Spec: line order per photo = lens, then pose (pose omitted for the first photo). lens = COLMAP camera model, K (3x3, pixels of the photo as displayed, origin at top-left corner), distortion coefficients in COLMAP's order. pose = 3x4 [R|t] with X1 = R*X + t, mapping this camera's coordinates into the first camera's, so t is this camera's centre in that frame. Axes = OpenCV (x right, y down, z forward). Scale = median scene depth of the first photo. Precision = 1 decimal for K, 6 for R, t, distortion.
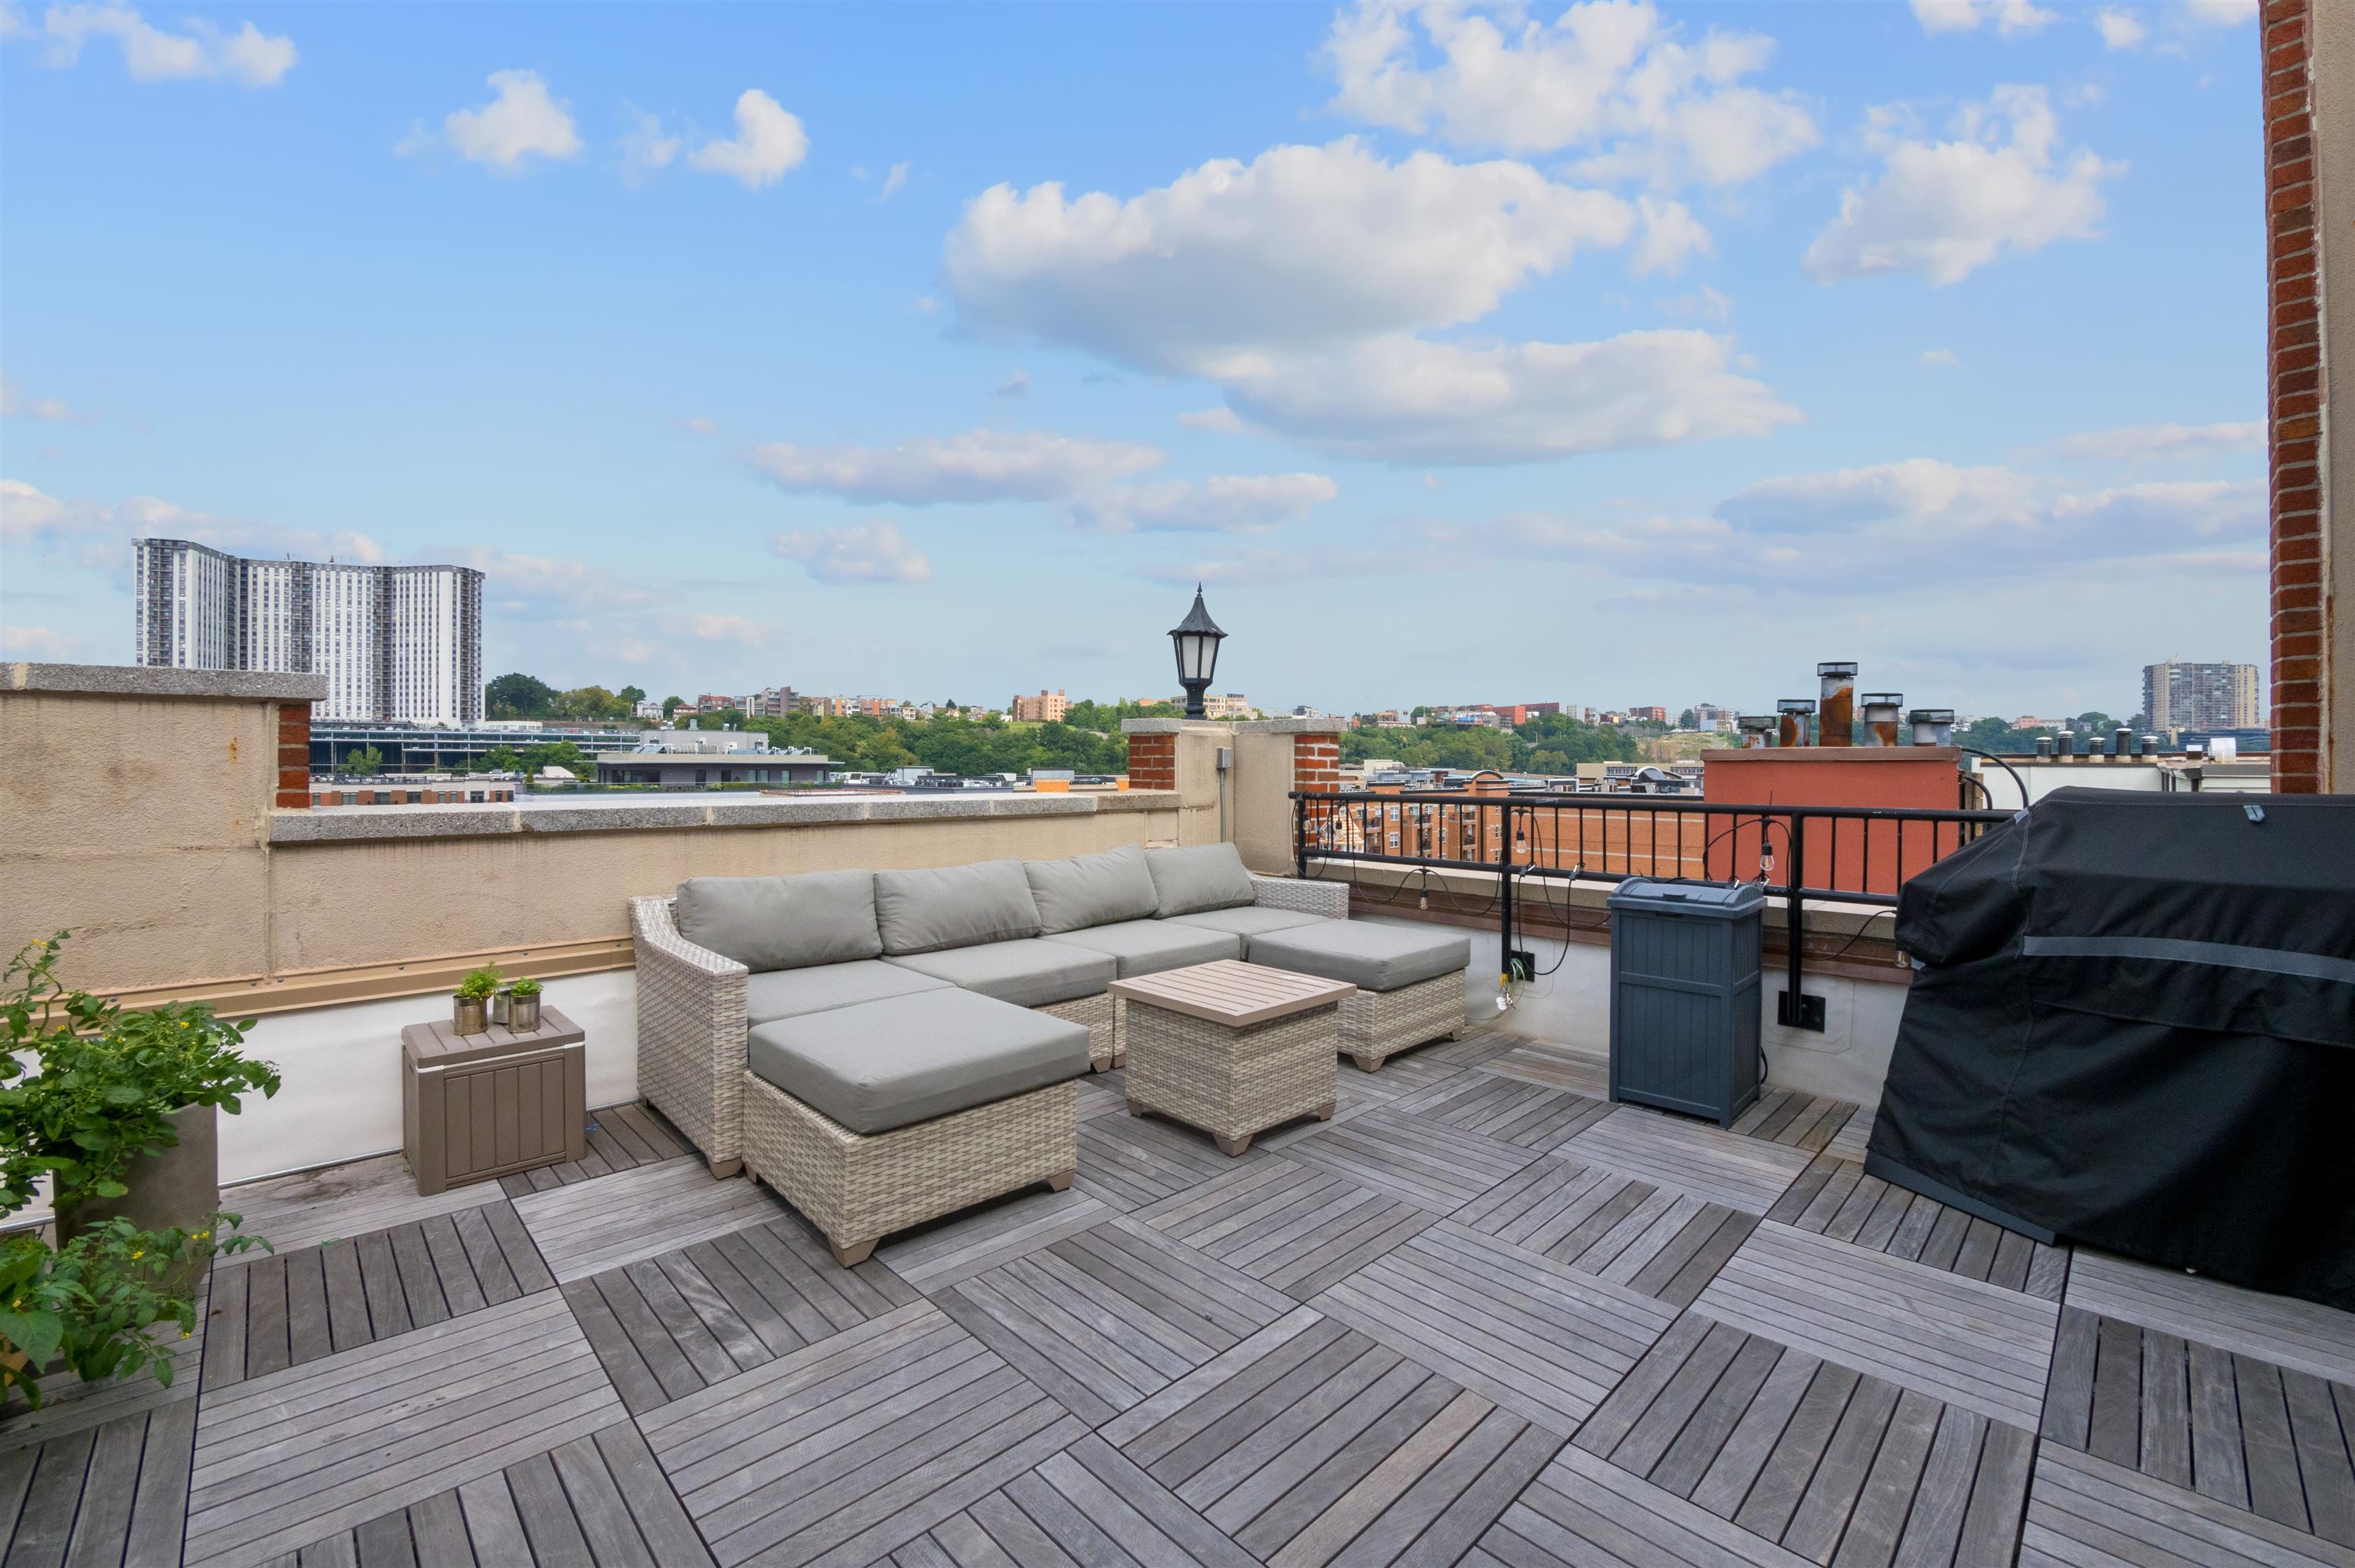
lens RADIAL K [[960.7, 0, 1170.8], [0, 960.7, 769.8], [0, 0, 1]] dist [-0.031441, 0.000570]
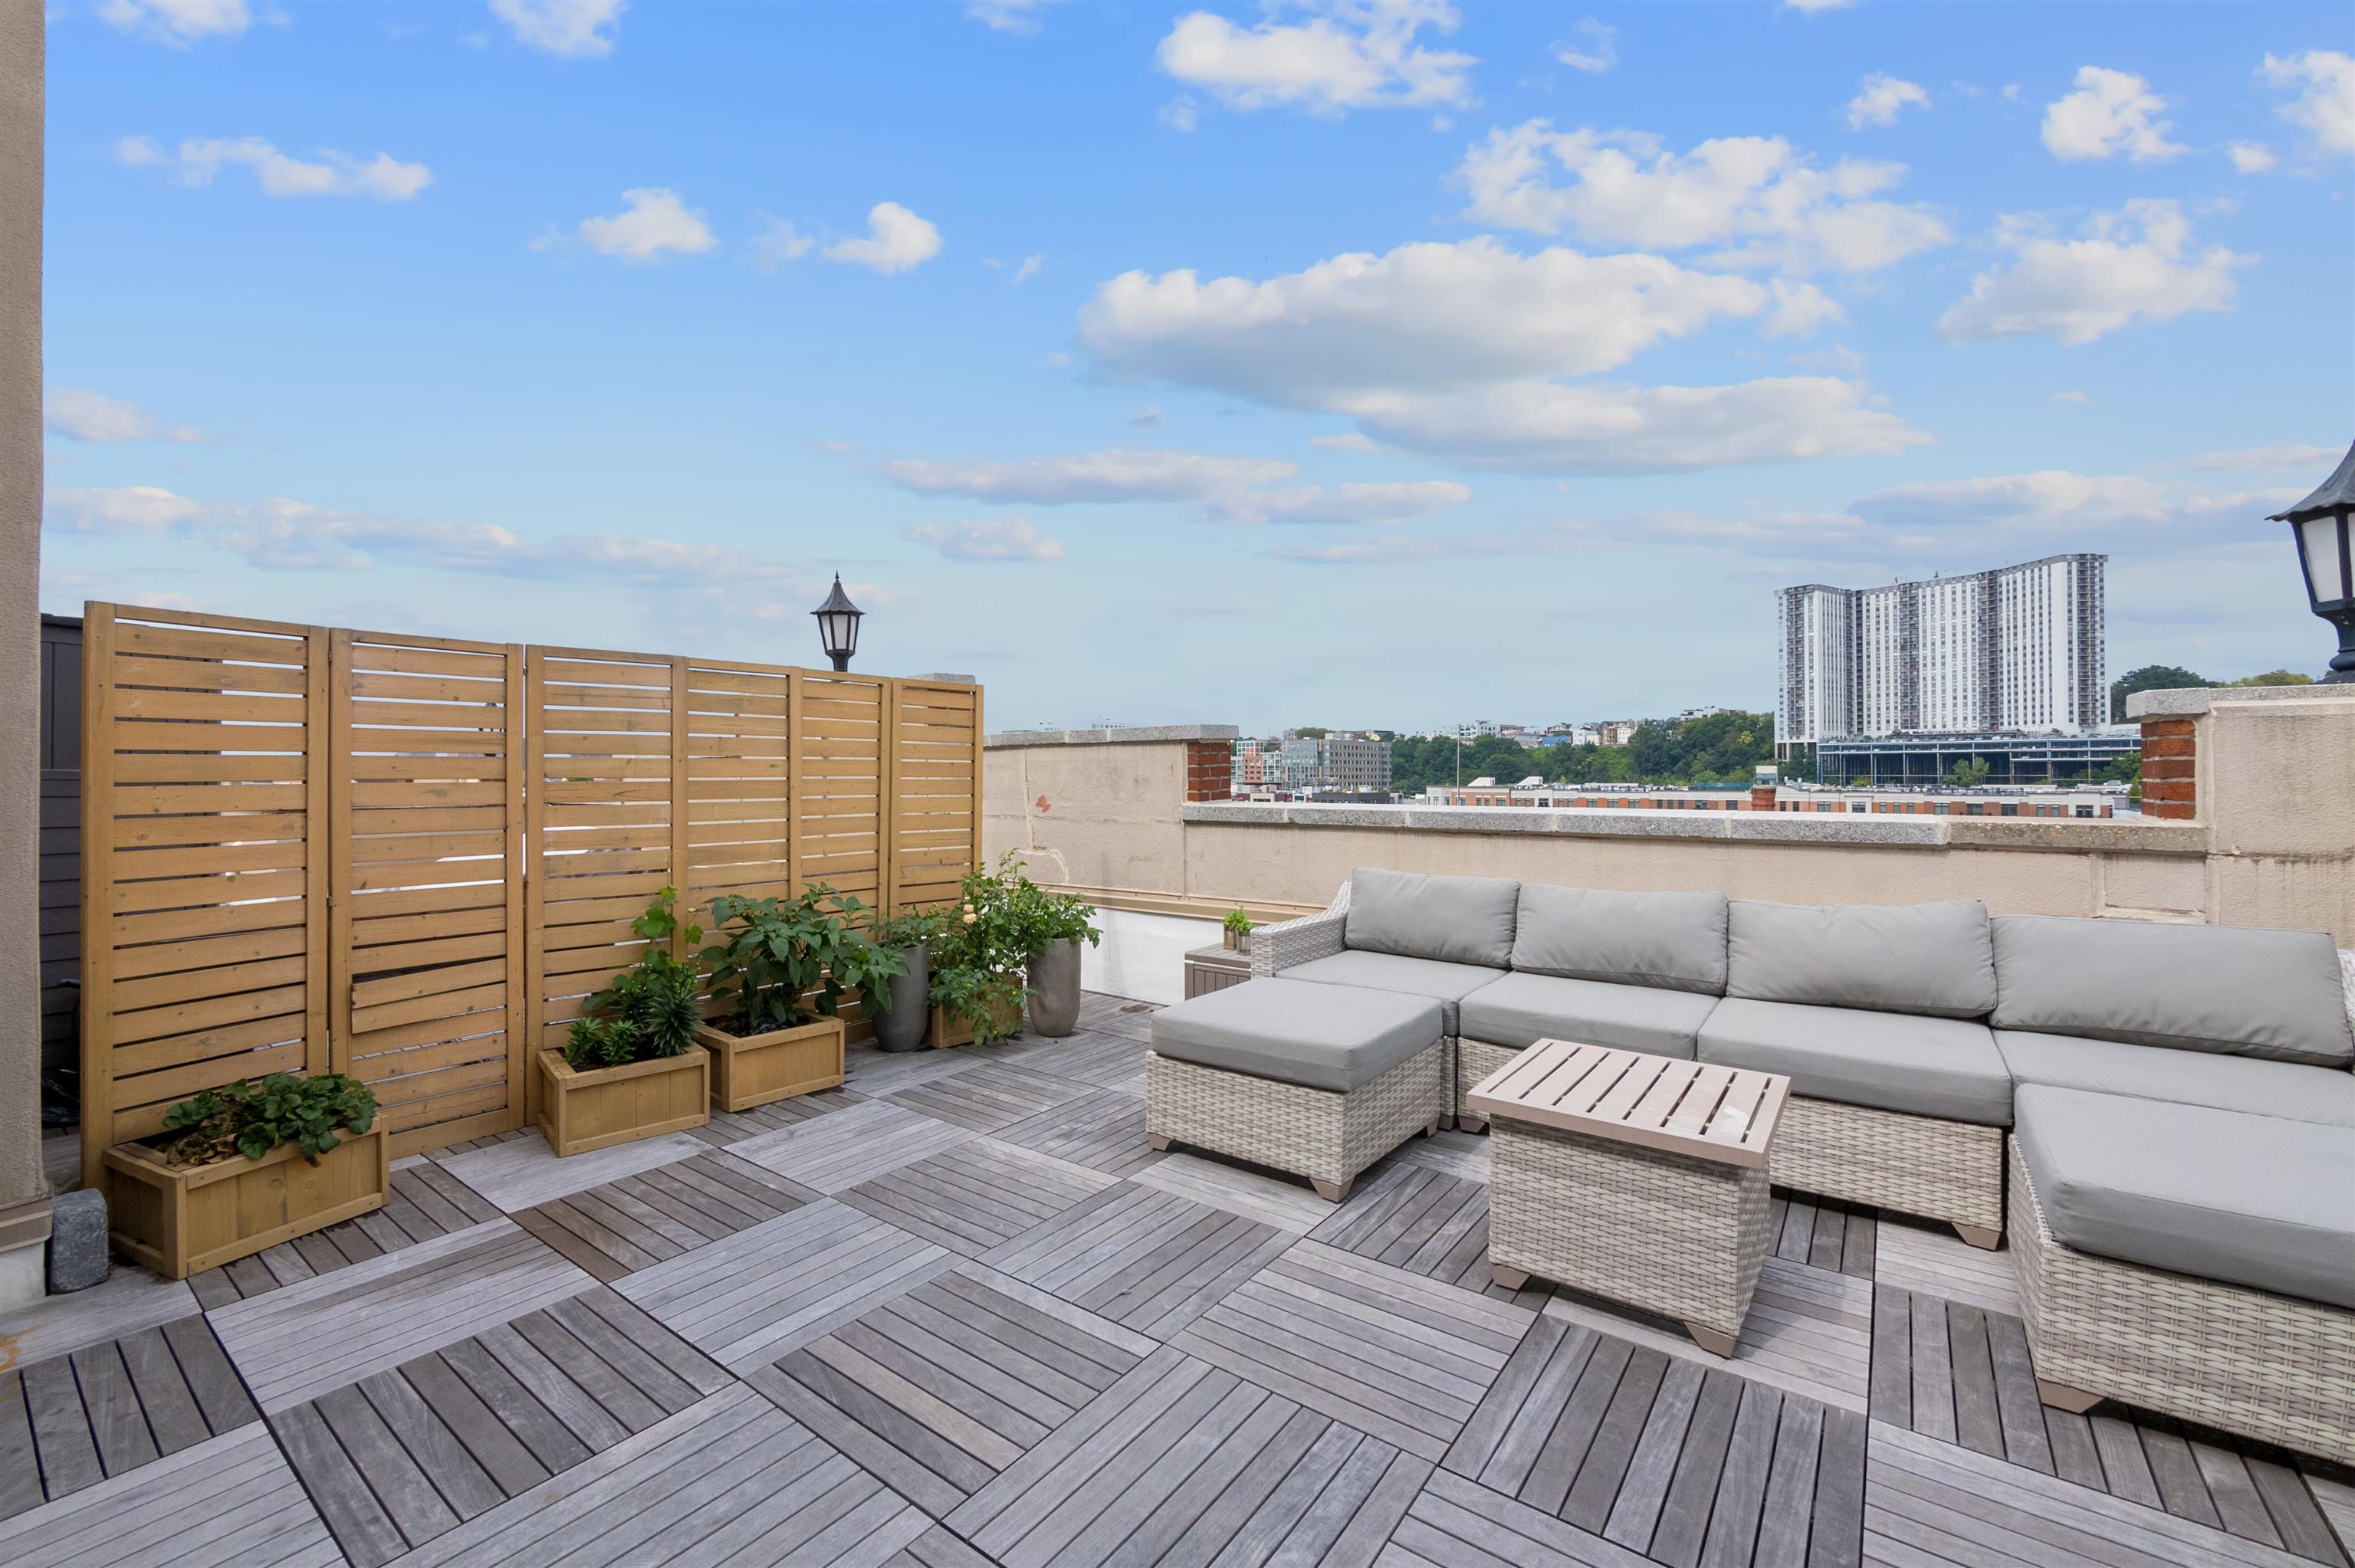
lens RADIAL K [[973.5, 0, 1169.7], [0, 973.5, 765.7], [0, 0, 1]] dist [-0.015310, 0.002935]
pose [[0.161683, -0.013199, -0.986754, 0.623990], [-0.002128, 0.999904, -0.013724, -0.000771], [0.986840, 0.004318, 0.161640, 0.480592]]
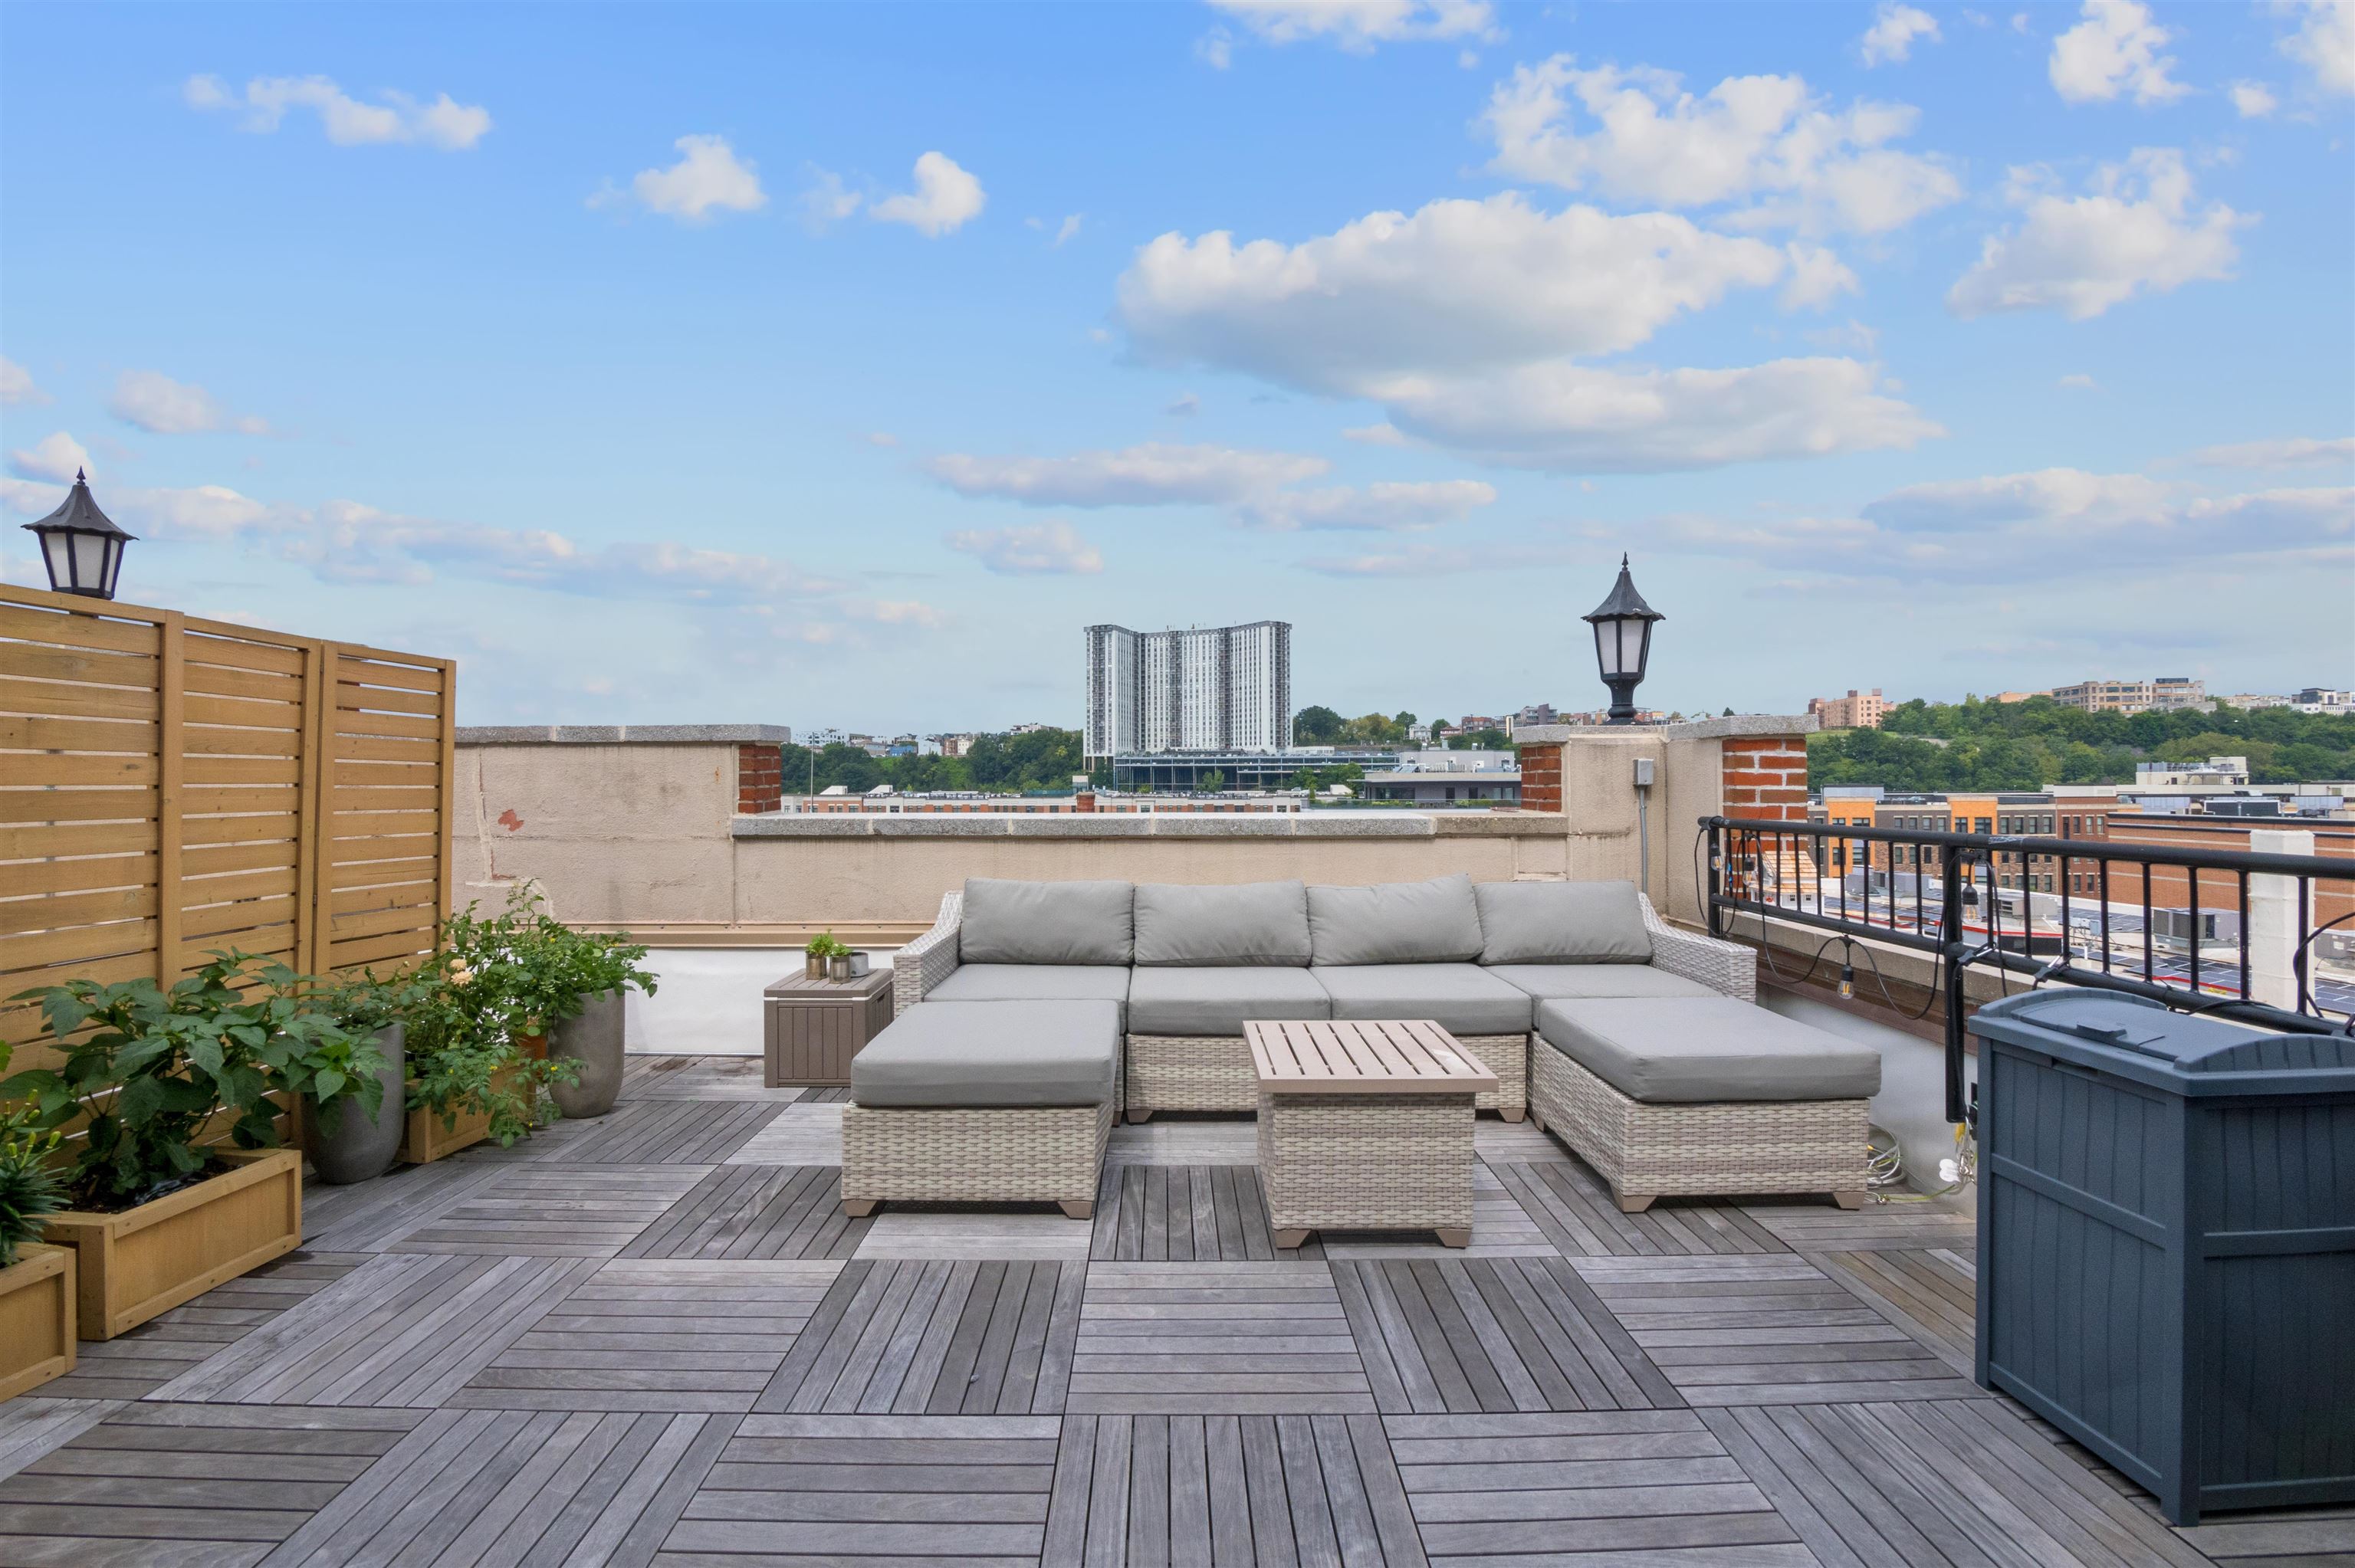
lens RADIAL K [[965.9, 0, 1172.2], [0, 965.9, 768.7], [0, 0, 1]] dist [-0.032881, 0.003009]
pose [[0.727460, -0.014143, -0.686004, 0.455230], [0.000923, 0.999807, -0.019633, -0.000069], [0.686149, 0.013649, 0.727333, 0.249101]]
